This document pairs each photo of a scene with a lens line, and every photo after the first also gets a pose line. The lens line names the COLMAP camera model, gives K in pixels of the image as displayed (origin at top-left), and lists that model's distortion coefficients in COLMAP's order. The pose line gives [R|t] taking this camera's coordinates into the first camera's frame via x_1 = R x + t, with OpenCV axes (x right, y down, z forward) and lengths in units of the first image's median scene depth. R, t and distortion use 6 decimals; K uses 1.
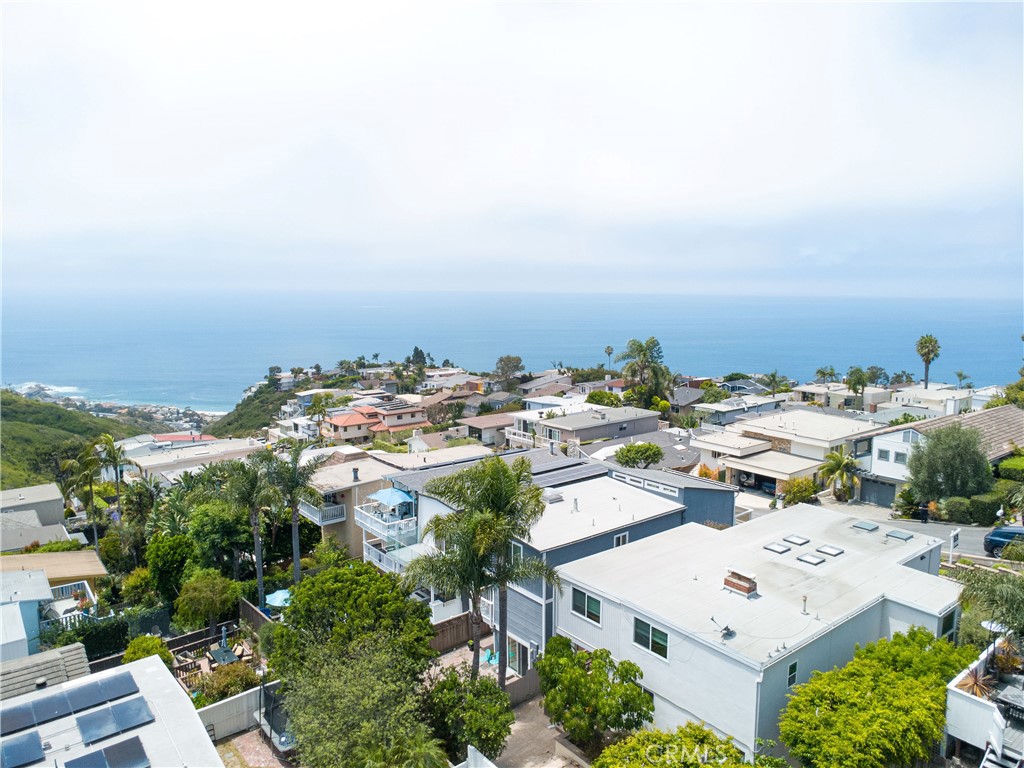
lens RADIAL K [[713.2, 0, 512.0], [0, 713.2, 384.0], [0, 0, 1]] dist [0.005895, -0.001417]
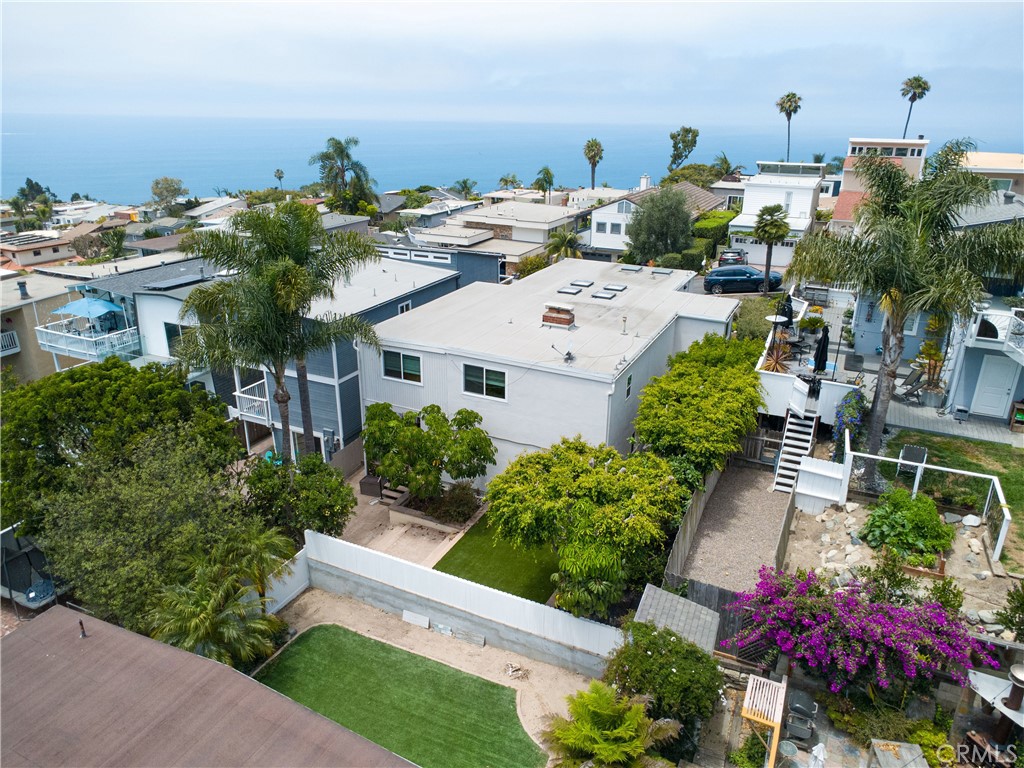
lens RADIAL K [[713.2, 0, 512.0], [0, 713.2, 384.0], [0, 0, 1]] dist [0.005895, -0.001417]
pose [[0.899676, -0.151962, 0.409256, -0.101701], [0.054240, 0.969106, 0.240605, 0.090193], [-0.433175, -0.194268, 0.880124, 0.109340]]
